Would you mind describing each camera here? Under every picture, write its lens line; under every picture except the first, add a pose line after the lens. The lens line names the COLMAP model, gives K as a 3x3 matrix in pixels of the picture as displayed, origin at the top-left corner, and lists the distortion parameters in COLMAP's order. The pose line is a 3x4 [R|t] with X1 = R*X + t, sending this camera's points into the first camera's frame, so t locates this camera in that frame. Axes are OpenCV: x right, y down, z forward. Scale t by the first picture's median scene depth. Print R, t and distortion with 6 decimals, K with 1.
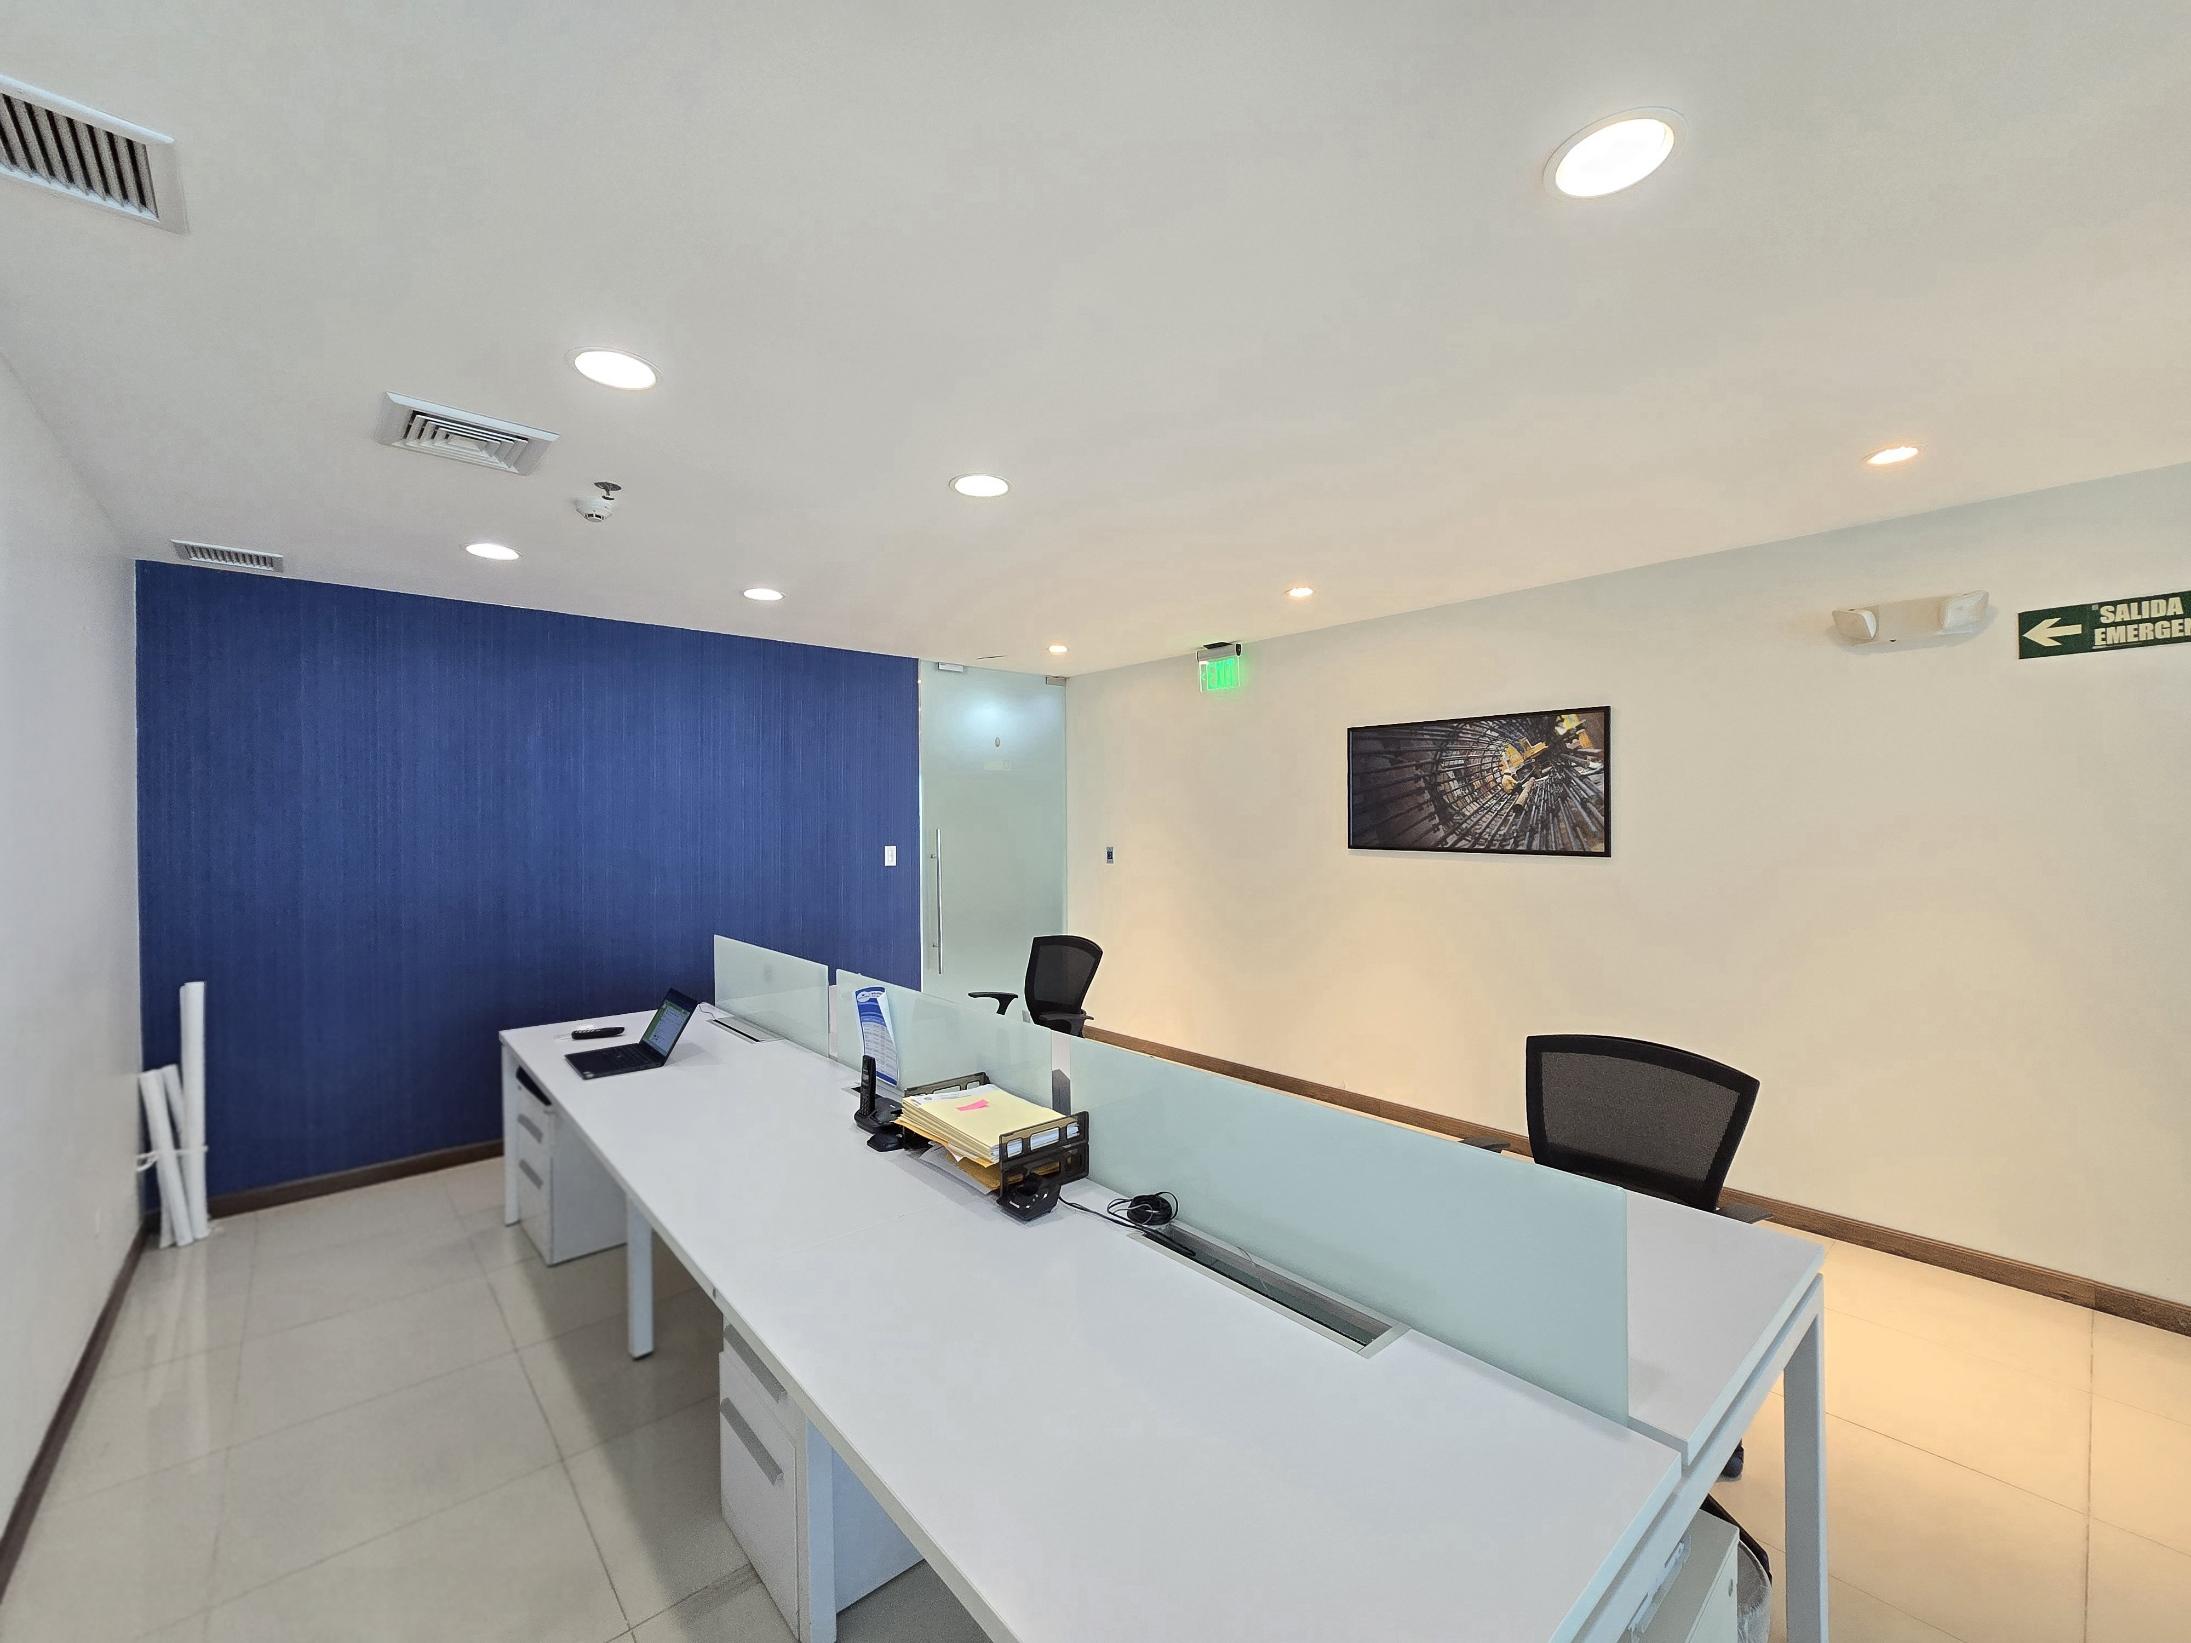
lens RADIAL K [[895.6, 0, 1090.6], [0, 895.6, 819.8], [0, 0, 1]] dist [-0.000421, 0.000513]
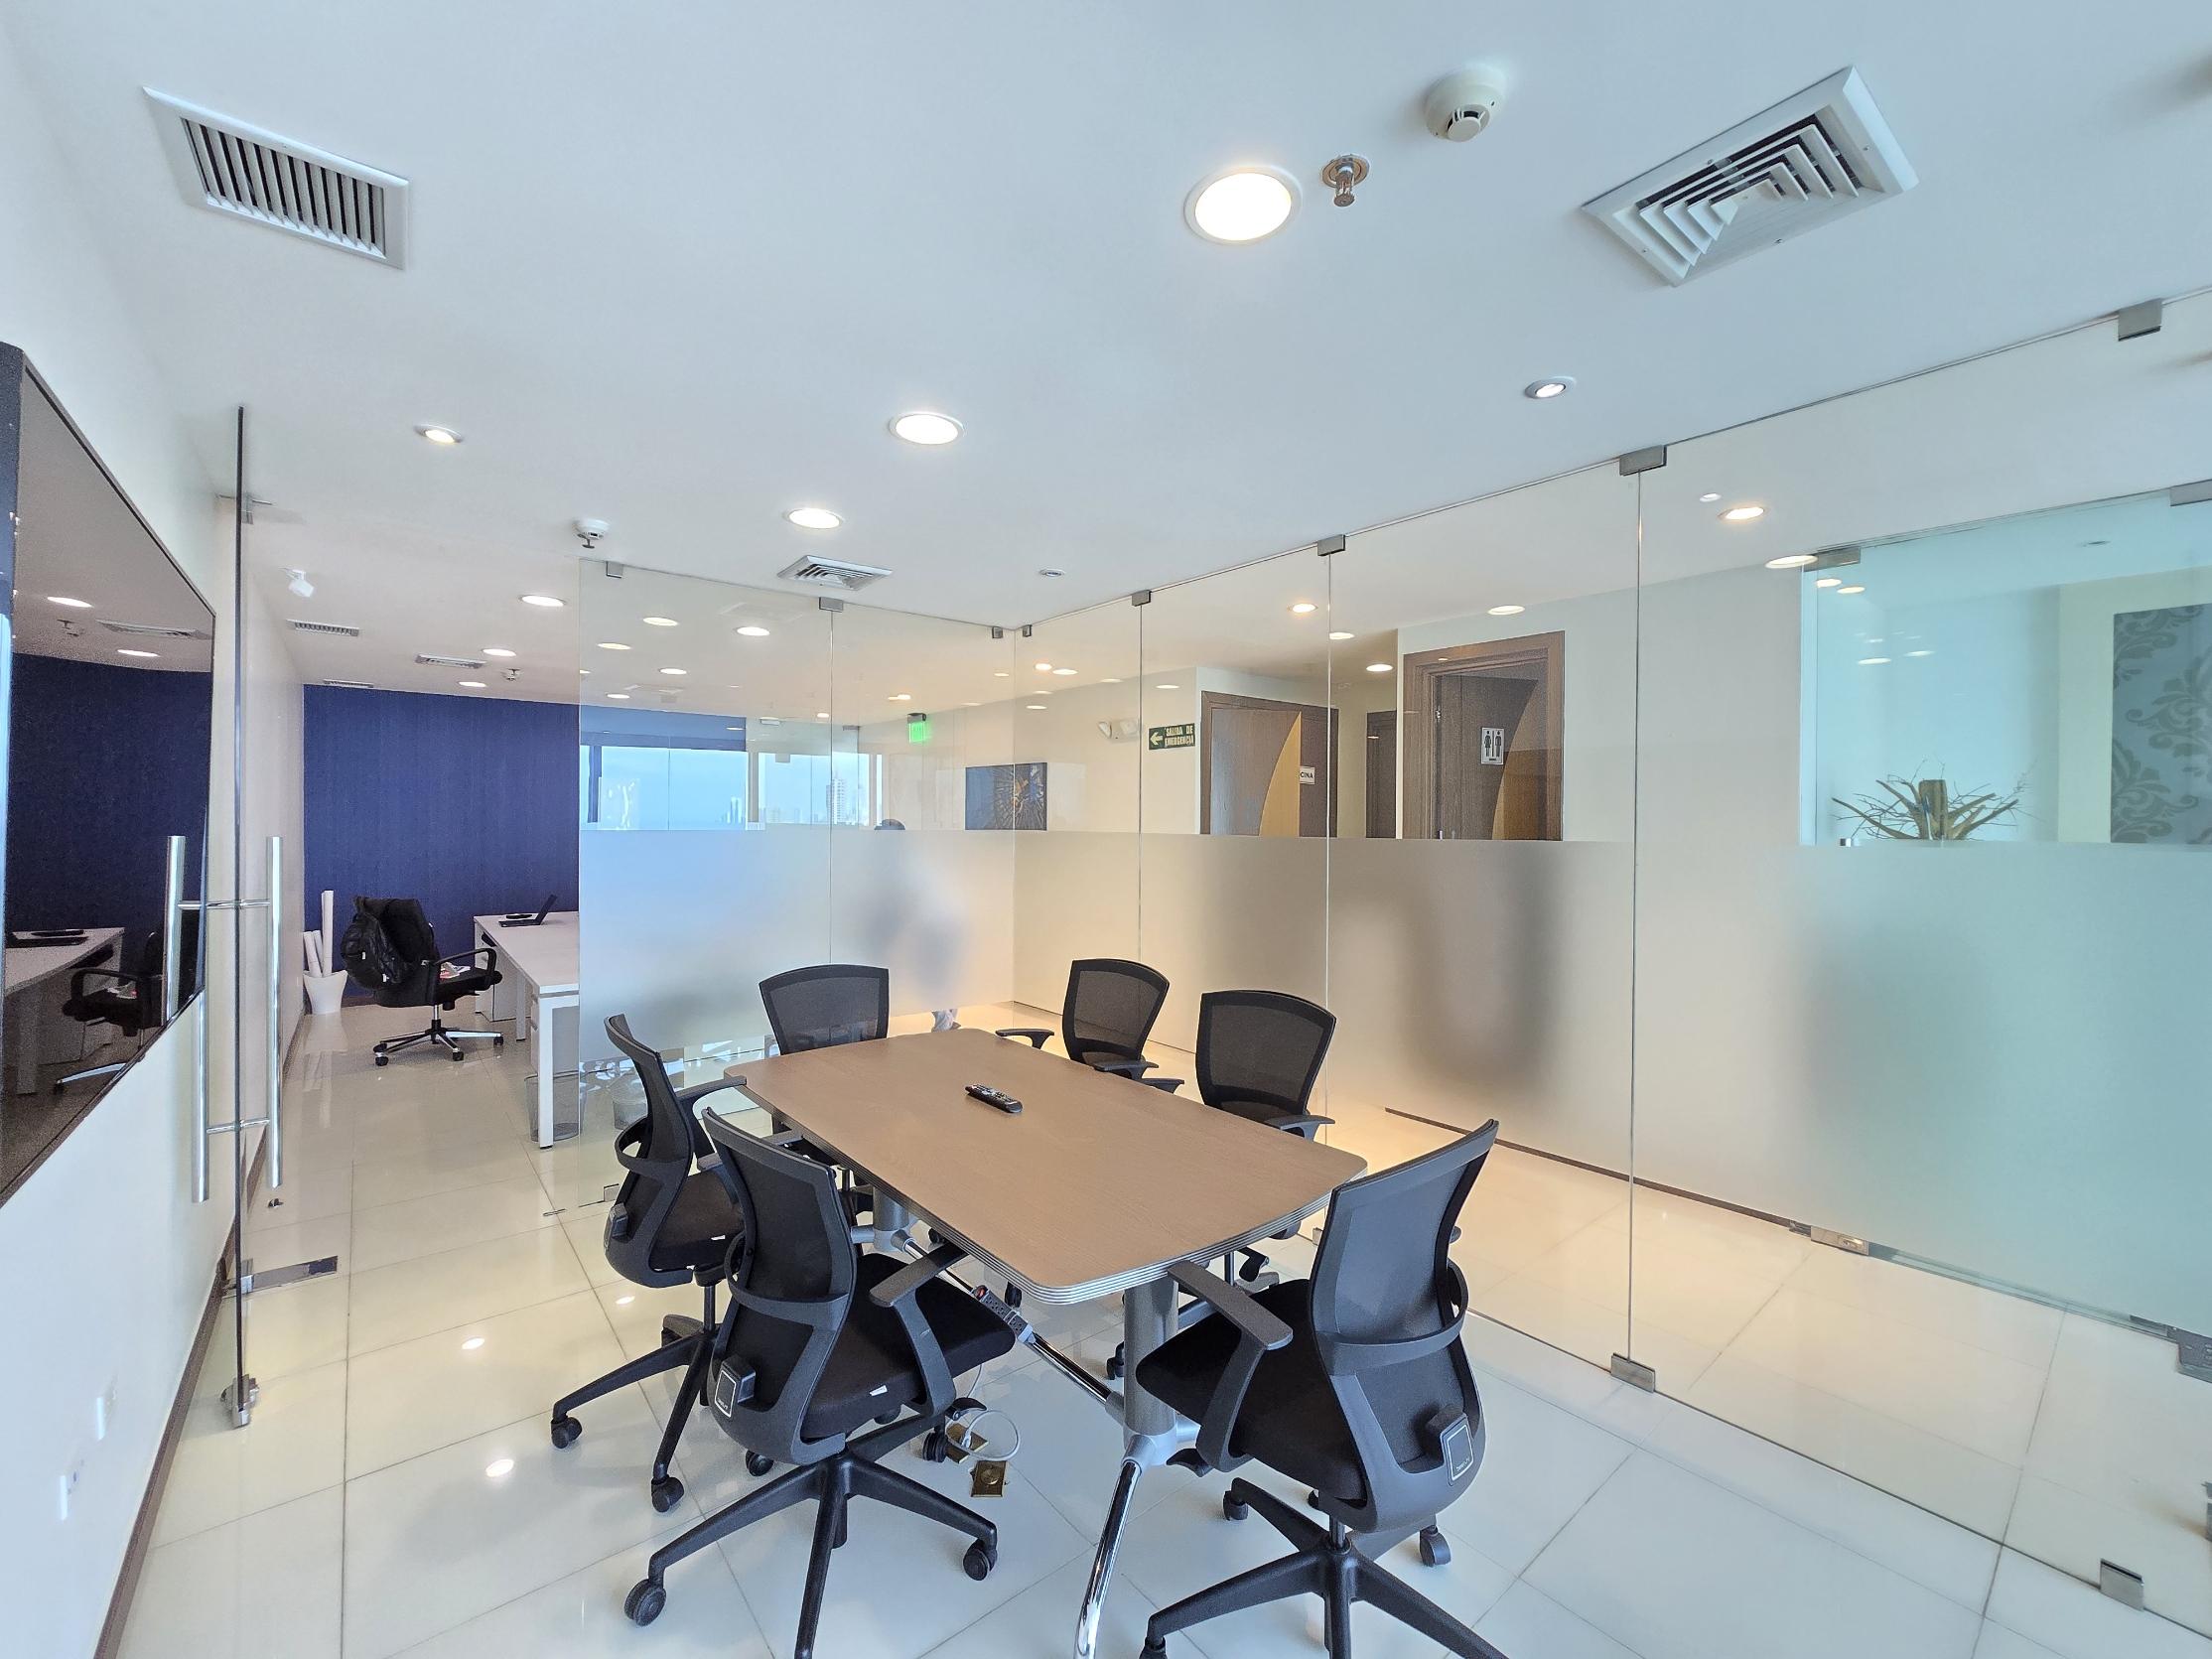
lens RADIAL K [[904.2, 0, 1106.2], [0, 904.2, 826.2], [0, 0, 1]] dist [-0.000421, 0.000513]
pose [[0.999326, 0.017017, -0.032529, 0.770480], [-0.016963, 0.999854, 0.001925, 0.003619], [0.032557, -0.001372, 0.999469, -0.926505]]
